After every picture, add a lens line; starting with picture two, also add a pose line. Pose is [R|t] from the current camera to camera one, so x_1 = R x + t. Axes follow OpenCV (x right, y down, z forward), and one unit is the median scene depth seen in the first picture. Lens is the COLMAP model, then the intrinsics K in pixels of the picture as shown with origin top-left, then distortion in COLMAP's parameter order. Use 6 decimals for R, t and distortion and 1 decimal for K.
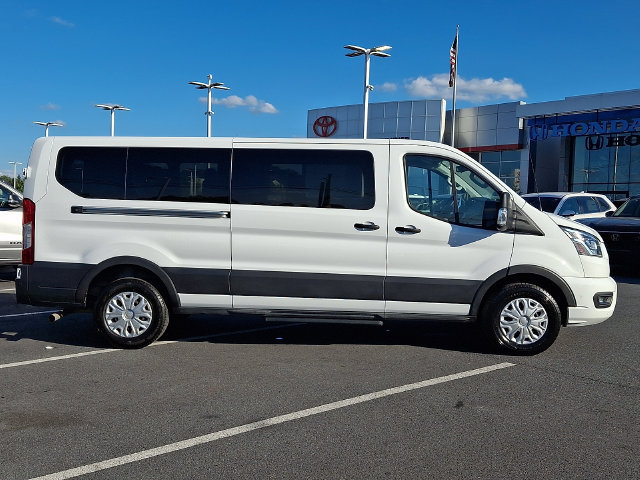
lens RADIAL K [[461.7, 0, 324.6], [0, 461.7, 237.5], [0, 0, 1]] dist [0.064790, -0.079805]
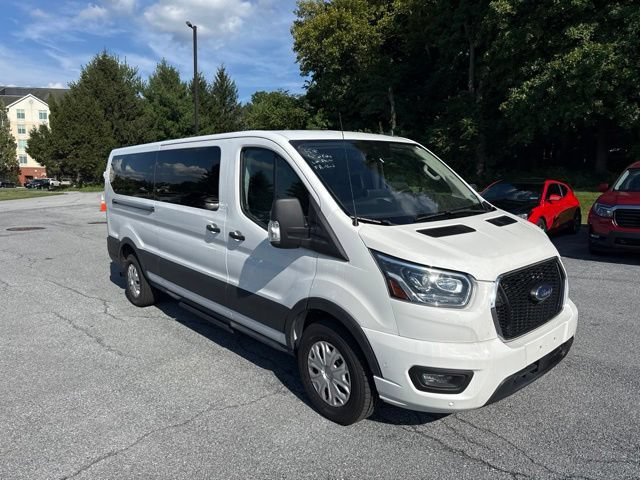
lens RADIAL K [[461.7, 0, 324.6], [0, 461.7, 237.5], [0, 0, 1]] dist [0.064790, -0.079805]
pose [[0.677764, 0.084962, -0.730354, 0.924617], [-0.006686, 0.993973, 0.109424, -0.109368], [0.735249, -0.069281, 0.674247, 0.519337]]
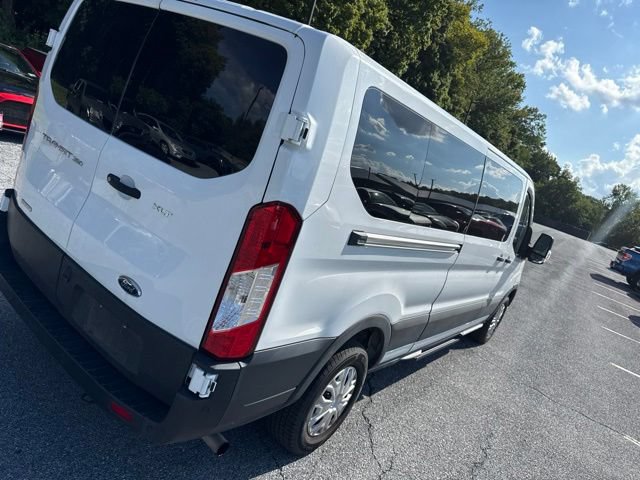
lens RADIAL K [[465.5, 0, 320.0], [0, 465.5, 240.0], [0, 0, 1]] dist [0.008140, -0.000314]
pose [[0.538149, -0.001784, 0.842848, -0.943391], [-0.297108, 0.935406, 0.191681, -0.136823], [-0.788747, -0.353570, 0.502858, 0.800043]]
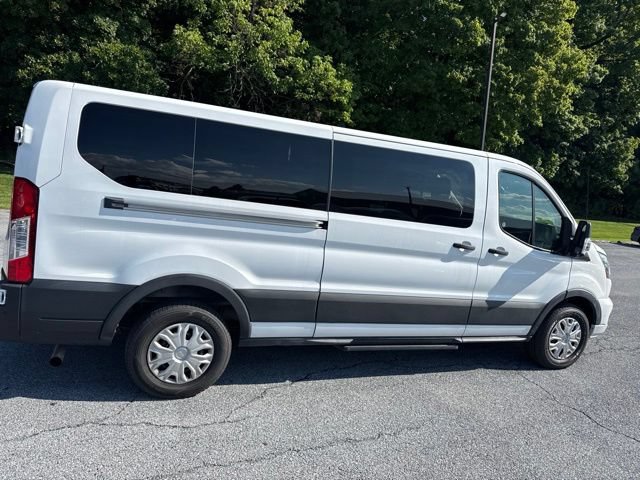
lens RADIAL K [[463.7, 0, 324.8], [0, 463.7, 239.2], [0, 0, 1]] dist [0.045009, -0.047102]
pose [[0.907558, 0.042925, 0.417728, -0.534071], [-0.086285, 0.992598, 0.085466, -0.092040], [-0.410967, -0.113609, 0.904543, 0.276382]]
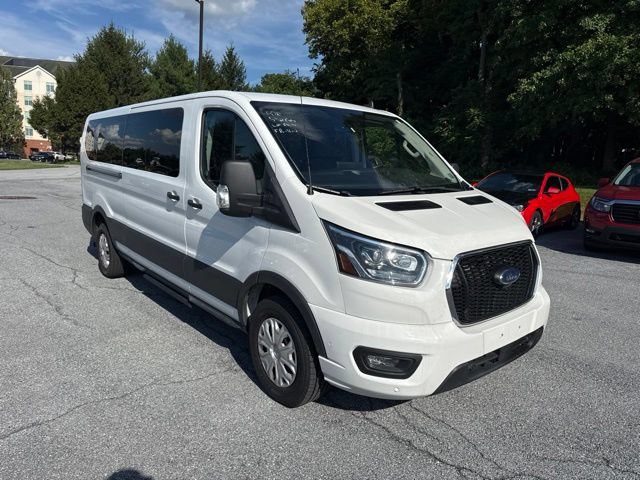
lens RADIAL K [[463.7, 0, 324.8], [0, 463.7, 239.2], [0, 0, 1]] dist [0.045009, -0.047102]
pose [[0.665294, 0.139918, -0.733354, 0.939427], [-0.055020, 0.988799, 0.138741, -0.080950], [0.744552, -0.051955, 0.665540, 0.605611]]
